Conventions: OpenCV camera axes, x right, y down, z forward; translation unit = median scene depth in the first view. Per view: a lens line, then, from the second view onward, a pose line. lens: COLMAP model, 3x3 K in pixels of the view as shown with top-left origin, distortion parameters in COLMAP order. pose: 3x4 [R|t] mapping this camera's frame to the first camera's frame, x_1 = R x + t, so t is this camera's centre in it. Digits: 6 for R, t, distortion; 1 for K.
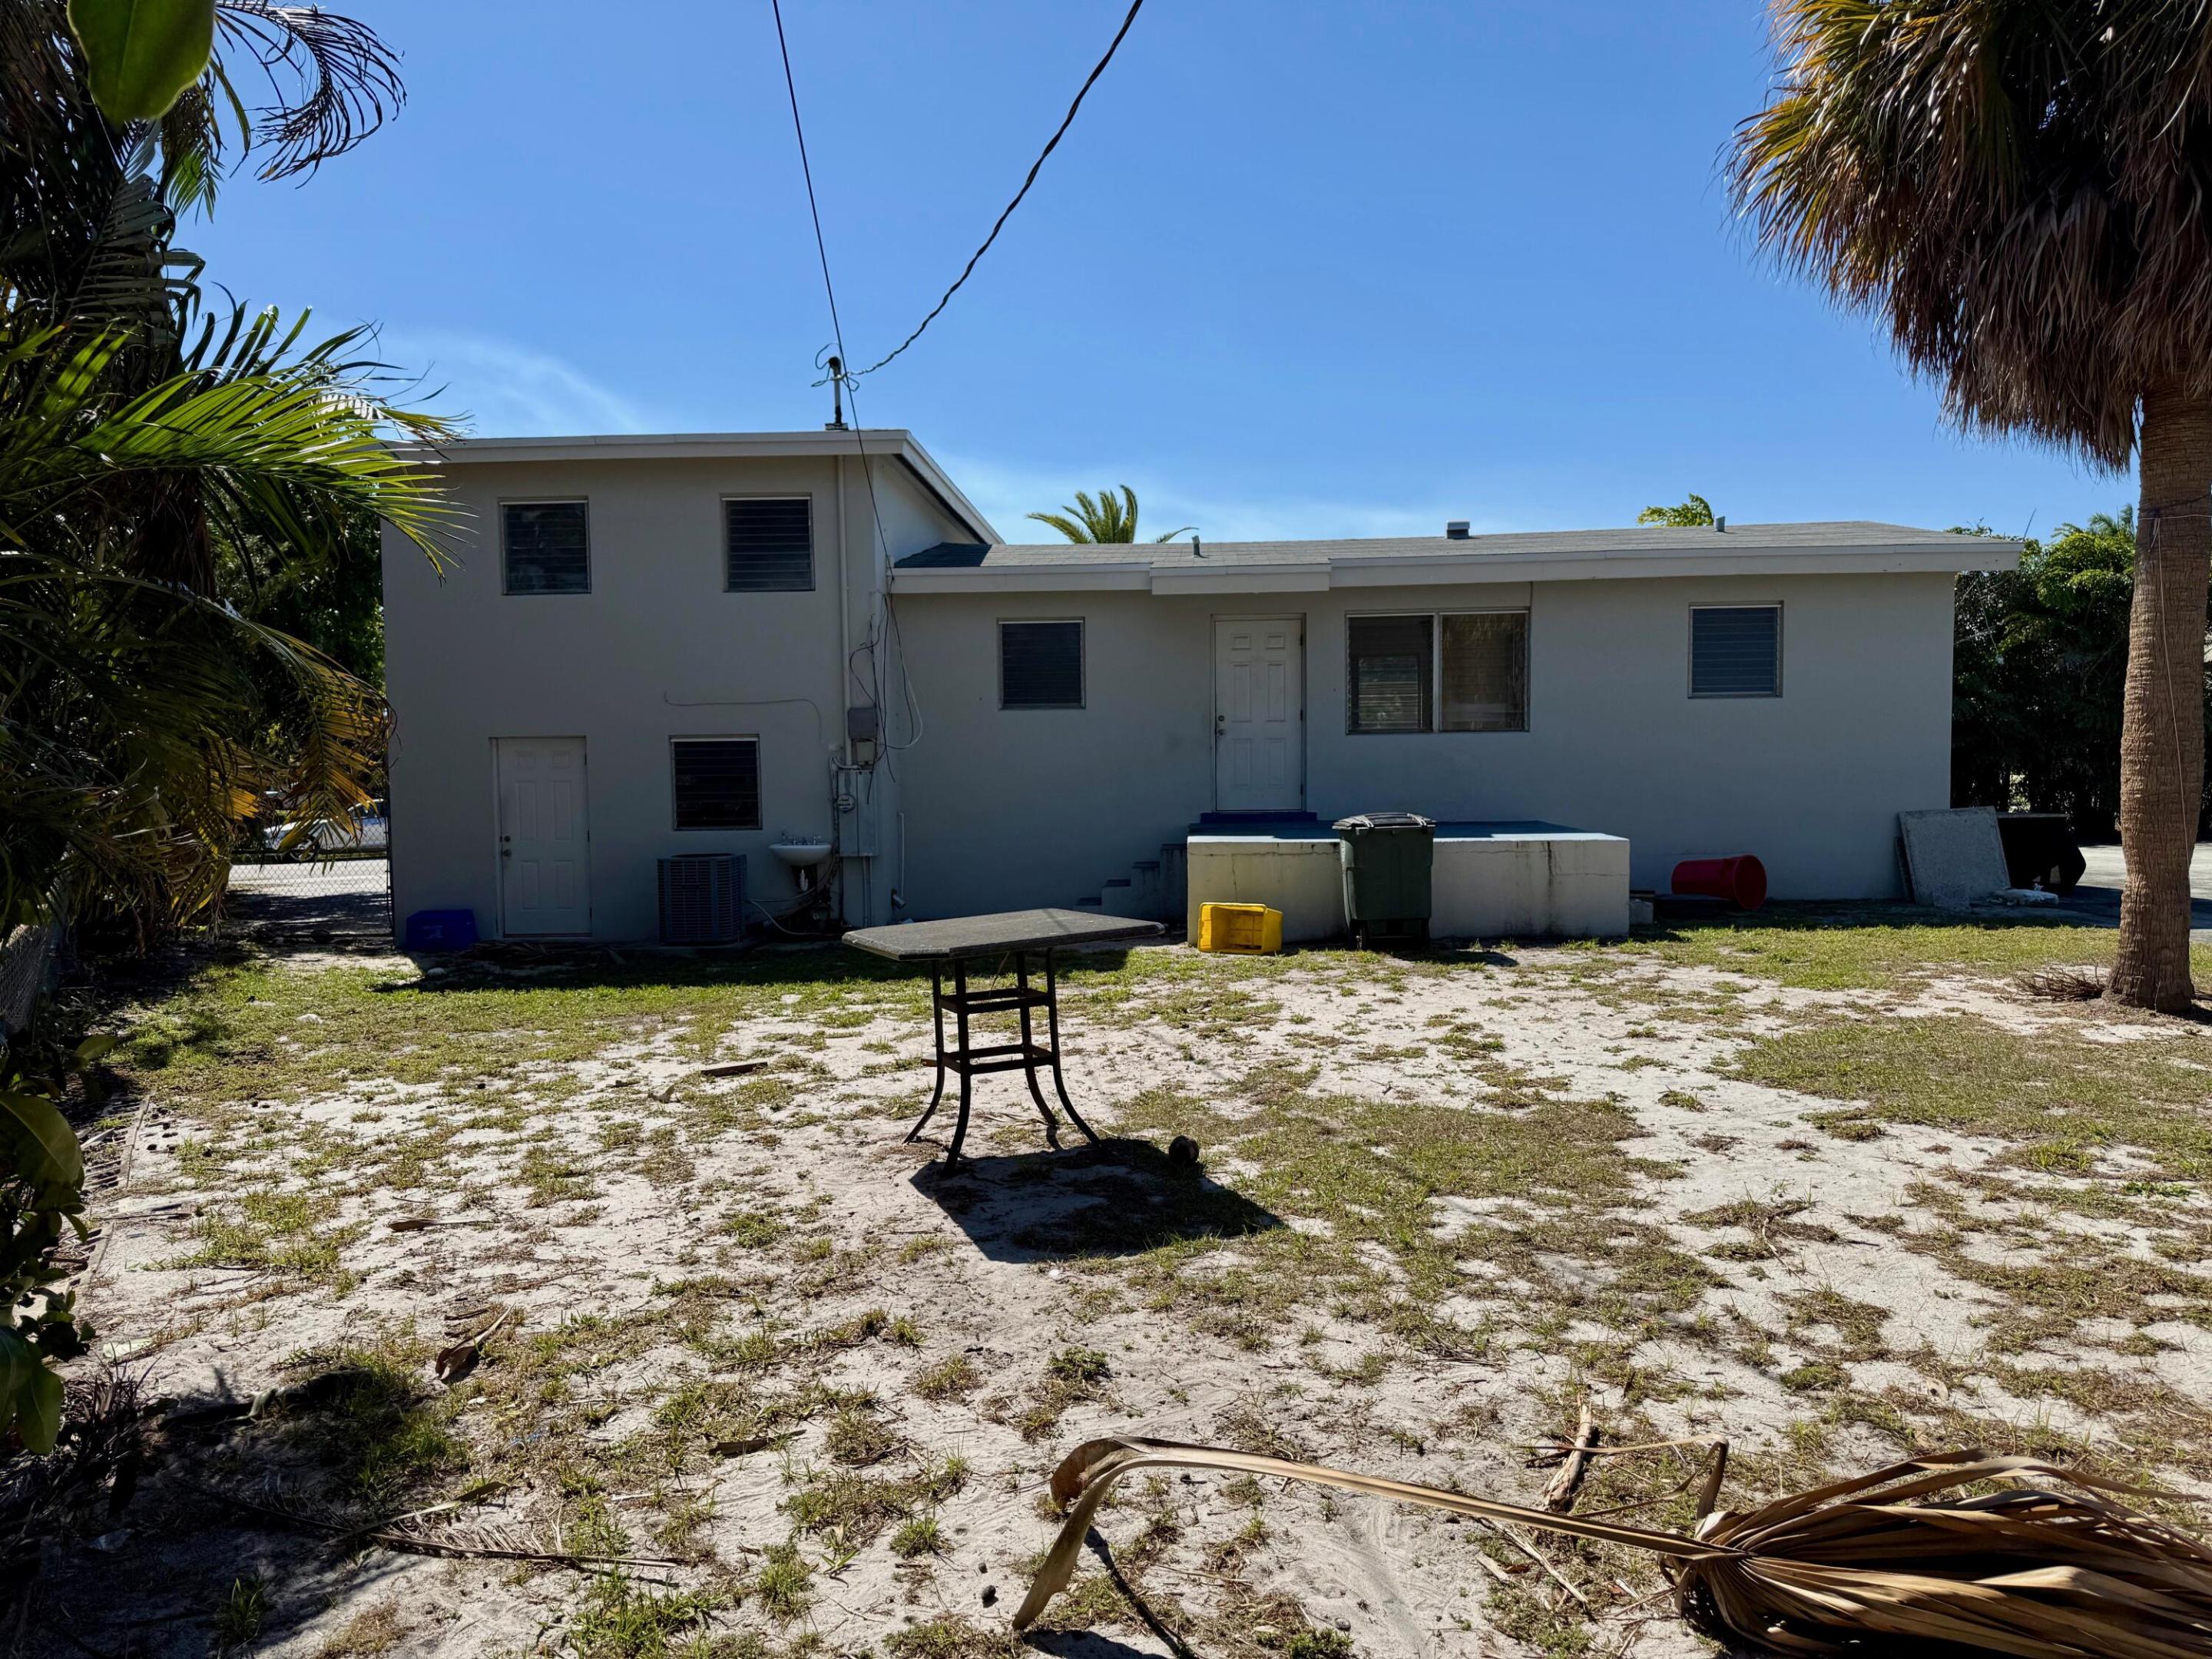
lens RADIAL K [[1556.3, 0, 1106.0], [0, 1556.3, 829.5], [0, 0, 1]] dist [0.028177, -0.017112]
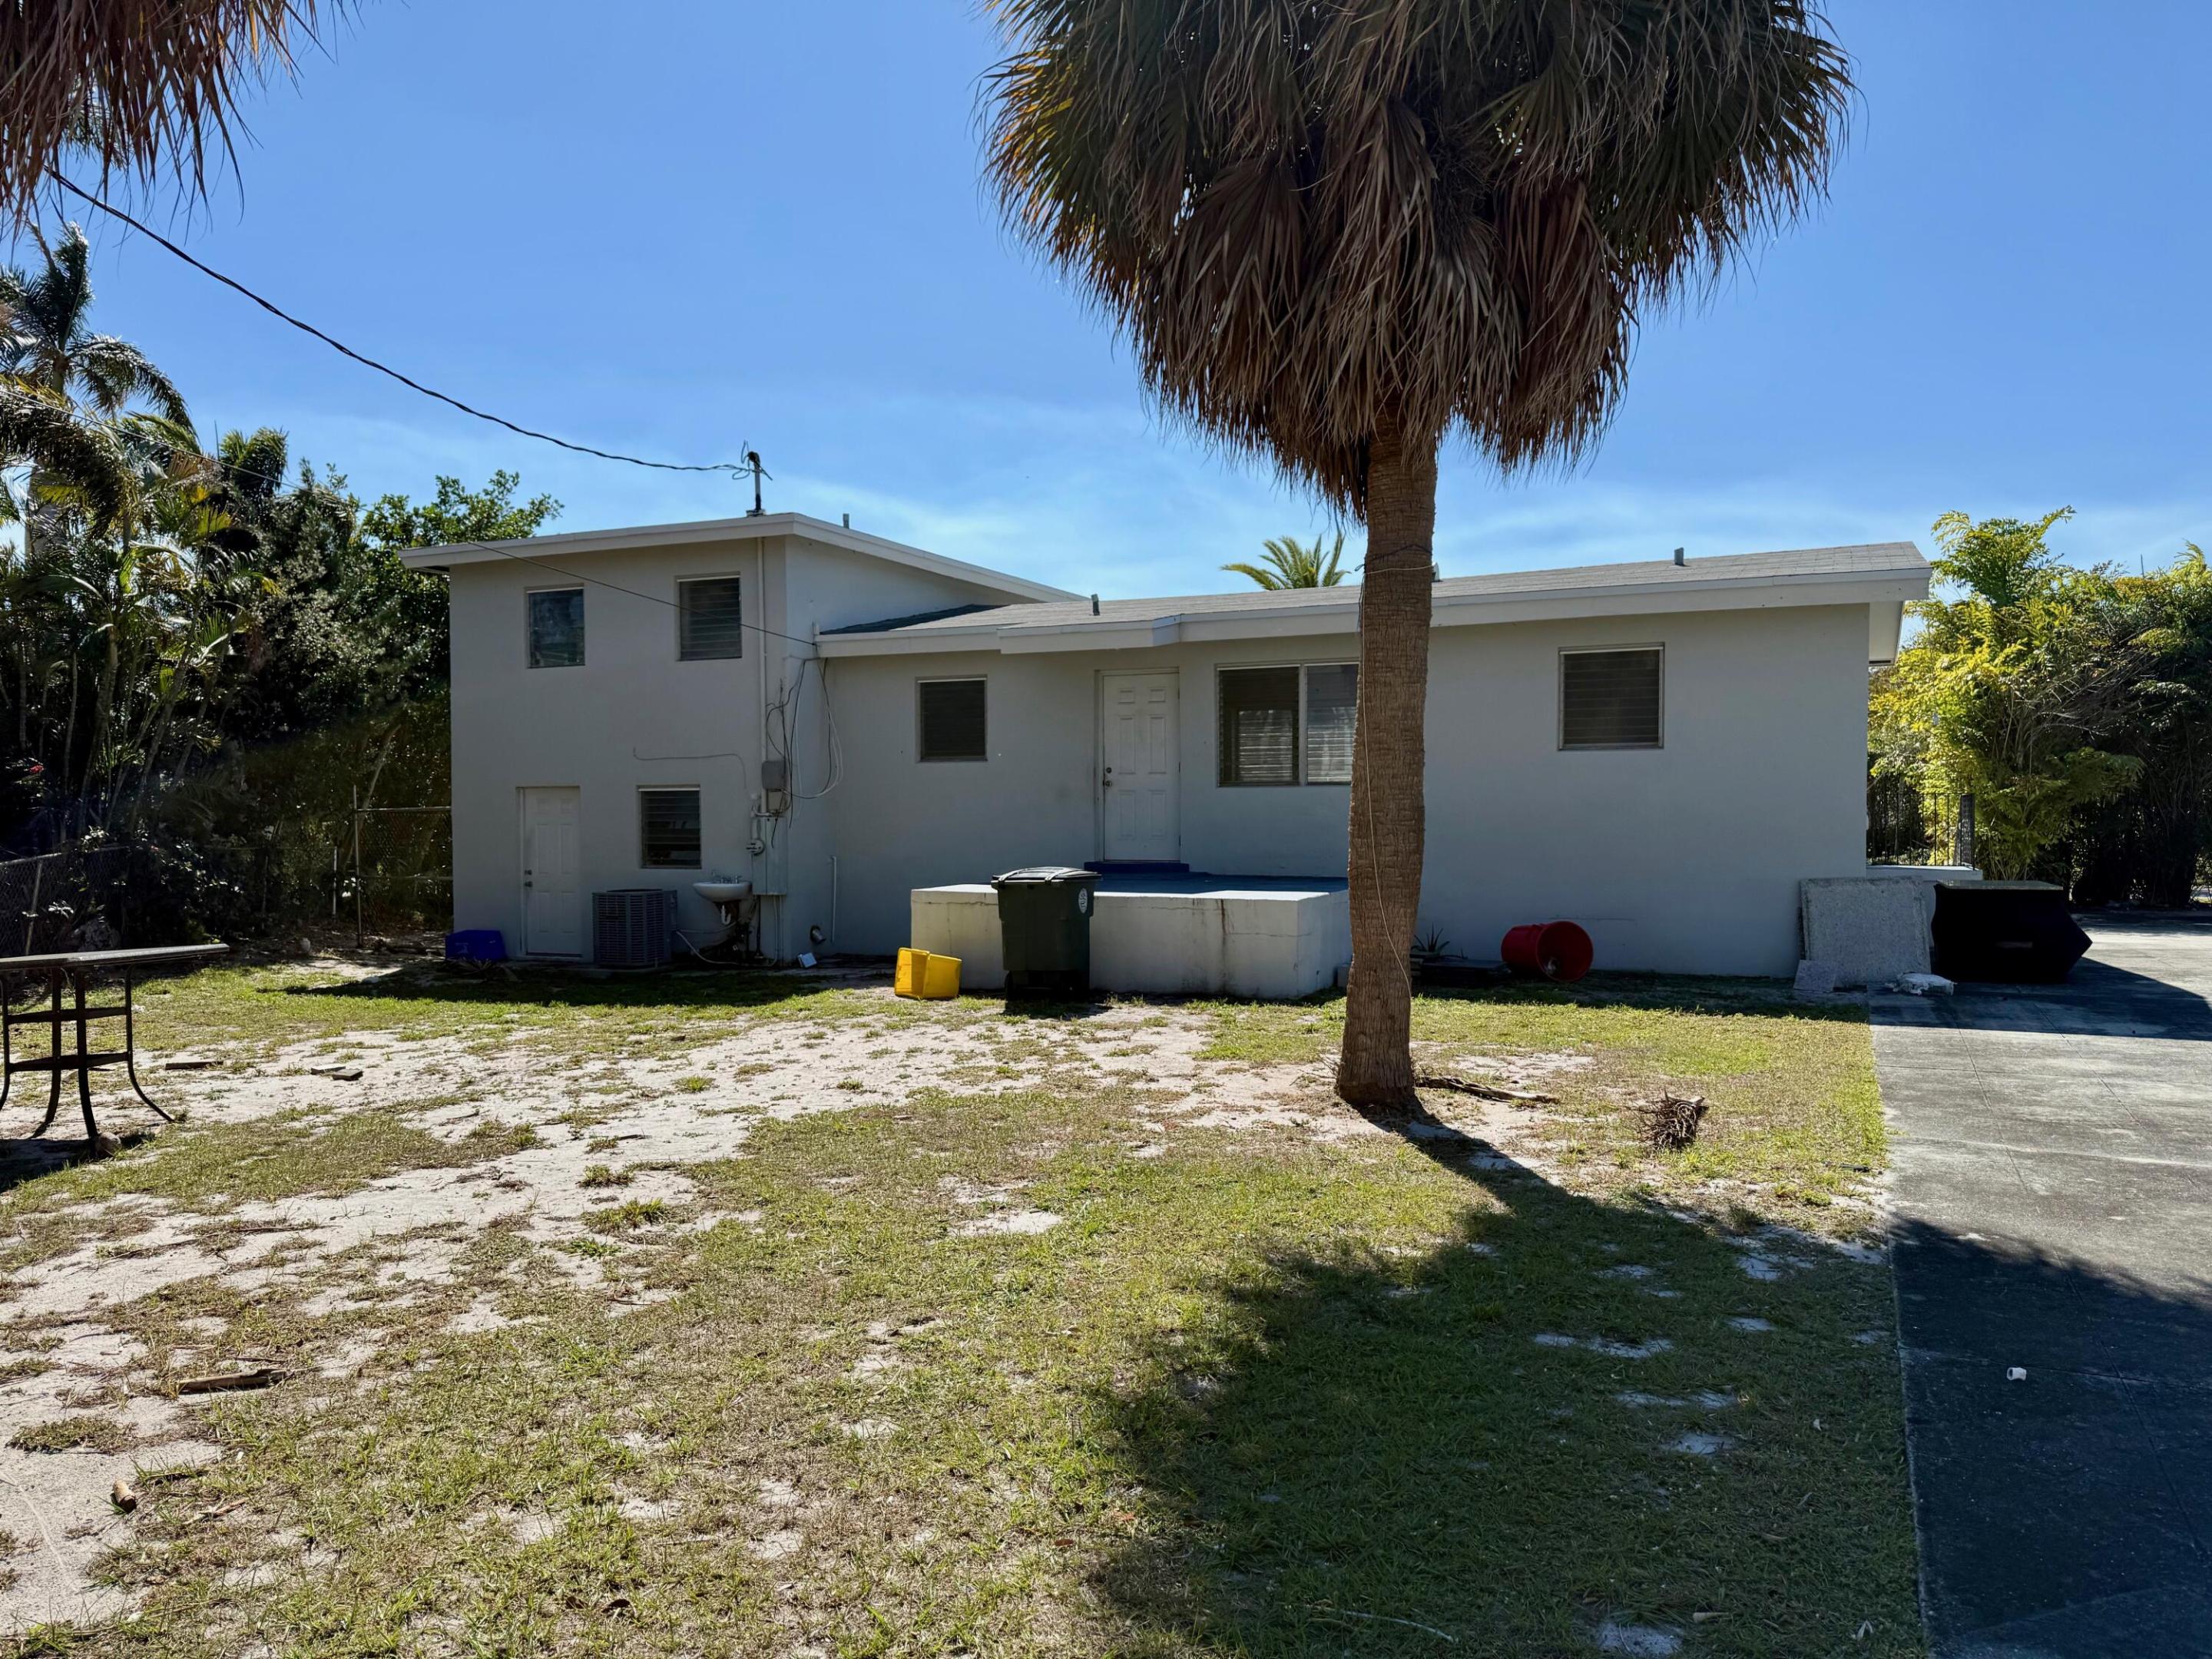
lens RADIAL K [[1556.3, 0, 1106.0], [0, 1556.3, 829.5], [0, 0, 1]] dist [0.028177, -0.017112]
pose [[0.933412, 0.014821, -0.358500, 0.465749], [-0.022628, 0.999589, -0.017591, -0.015039], [0.358092, 0.024532, 0.933364, 0.042528]]
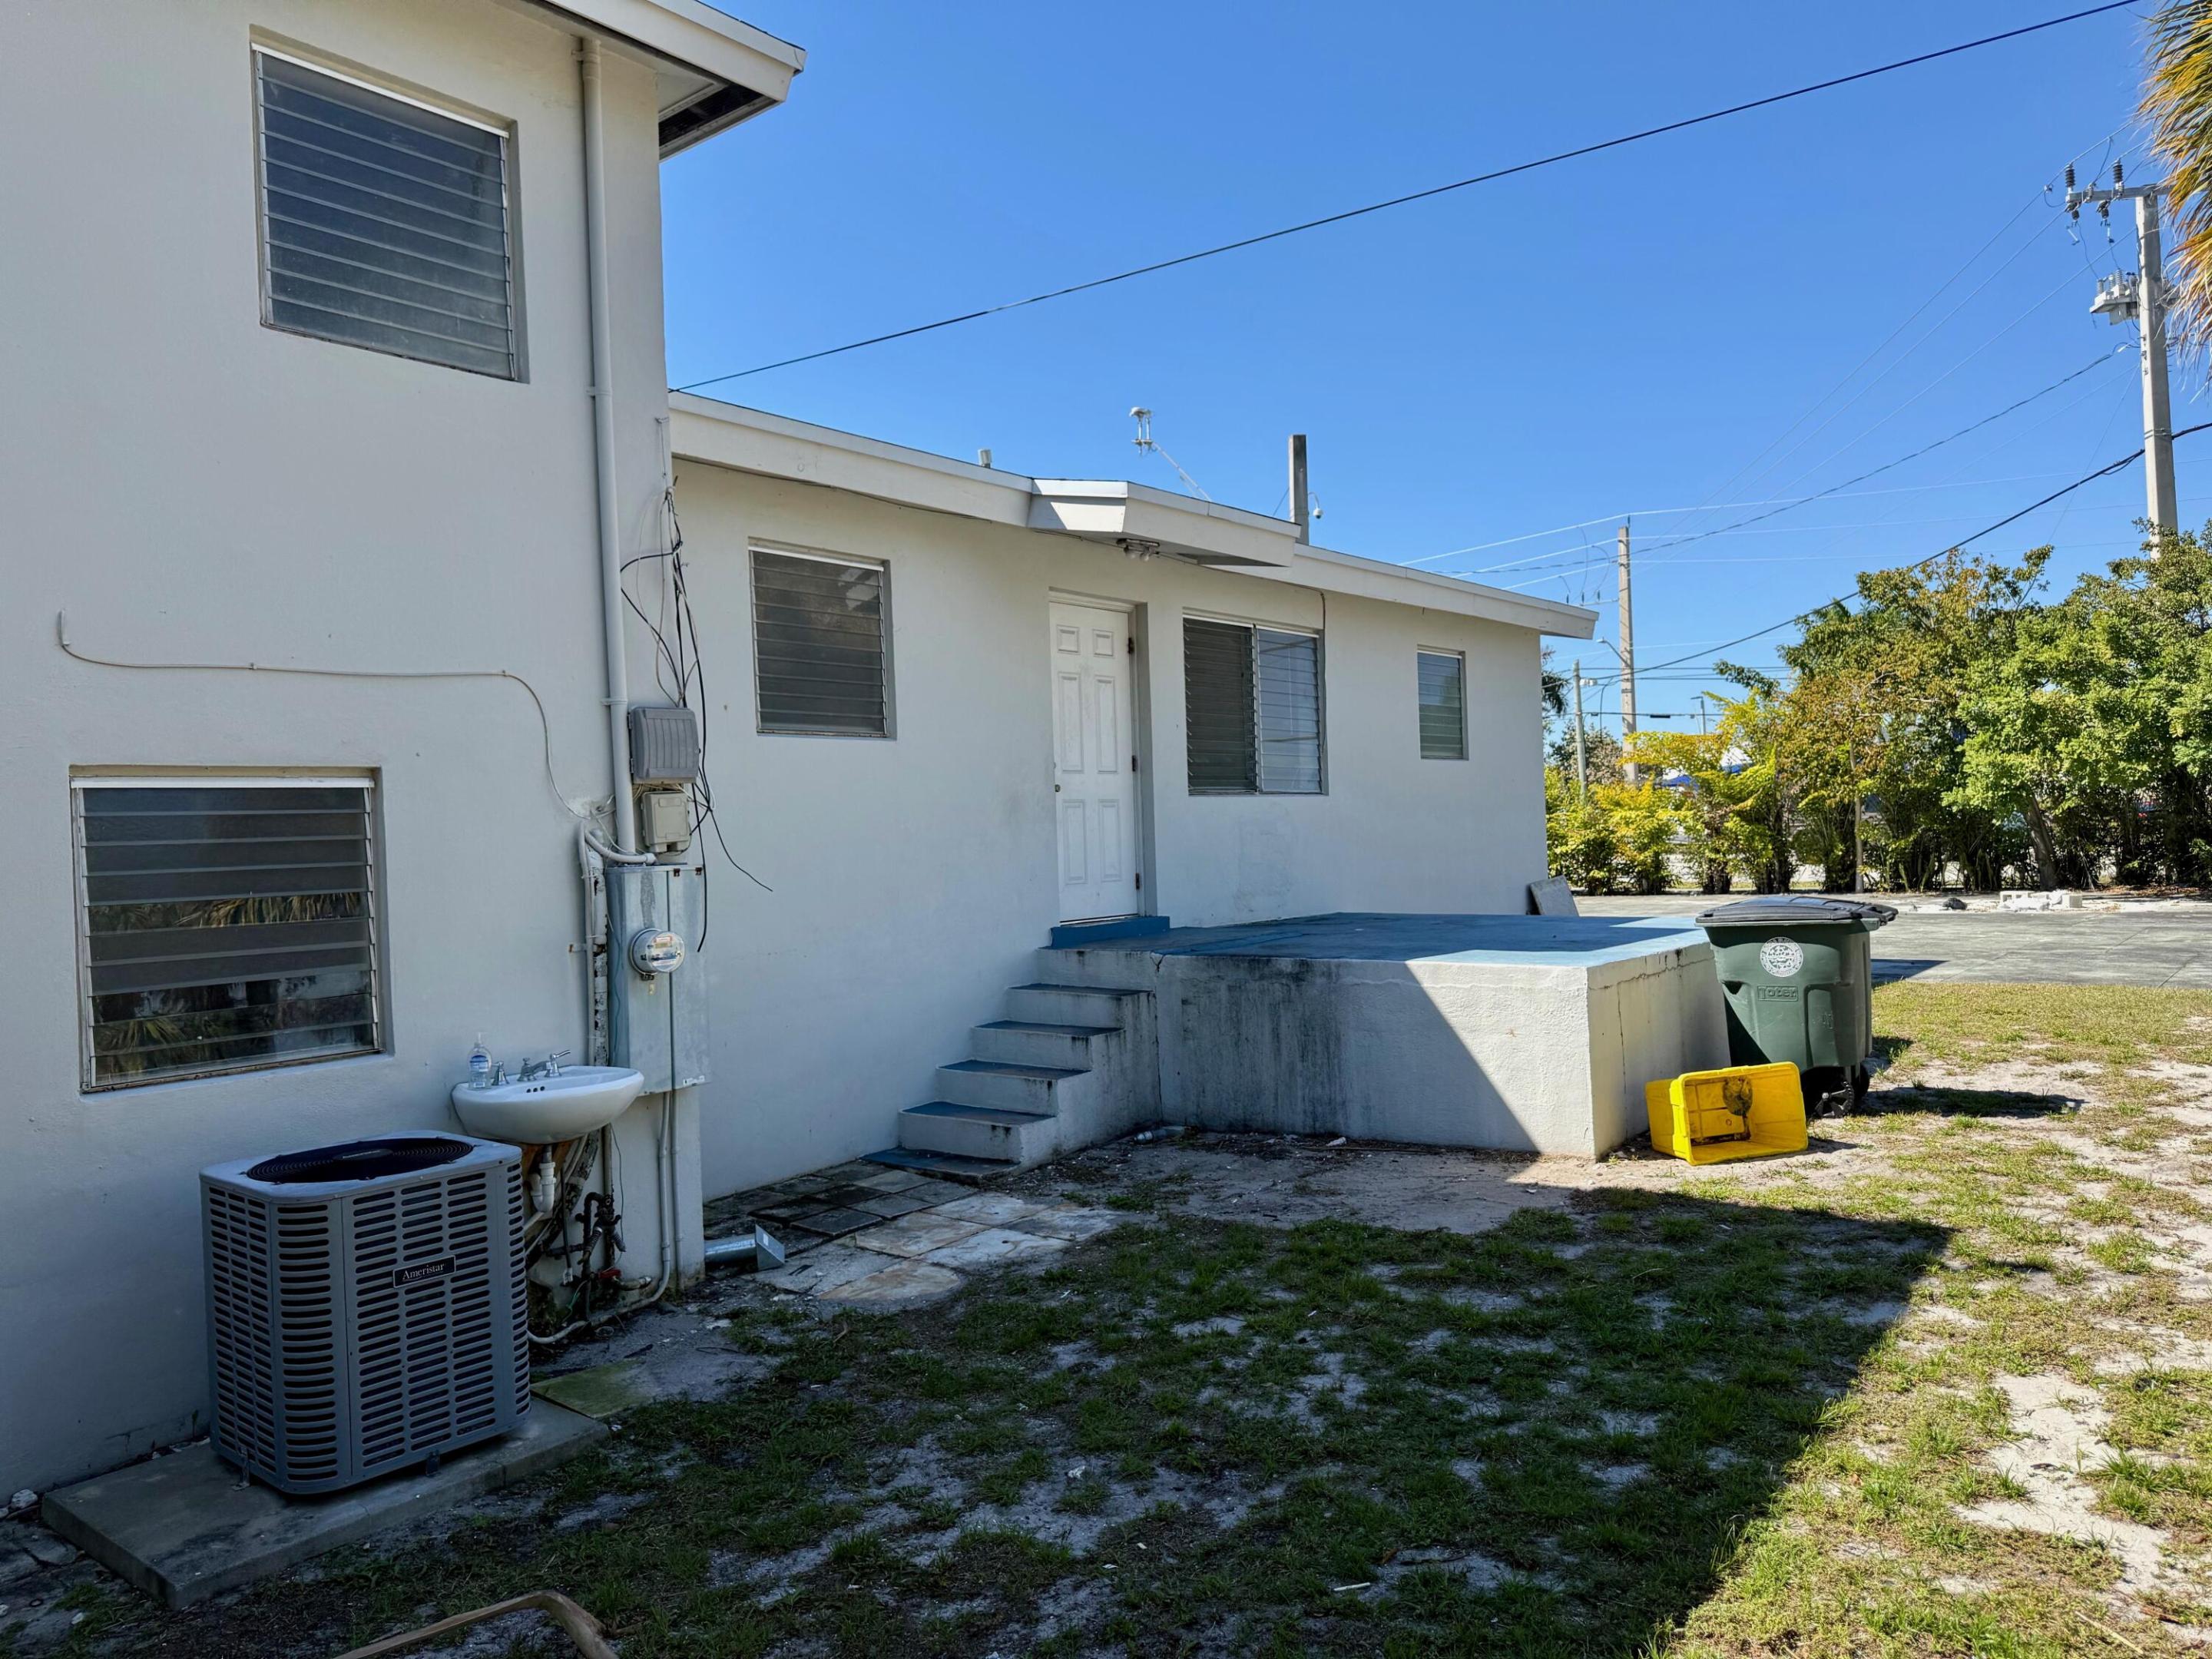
lens RADIAL K [[1595.4, 0, 1106.5], [0, 1595.4, 848.2], [0, 0, 1]] dist [-0.004902, 0.001067]
pose [[0.572859, -0.011531, 0.819573, -0.418441], [0.055408, 0.998159, -0.024685, -0.026780], [-0.817779, 0.059551, 0.572443, 0.678544]]
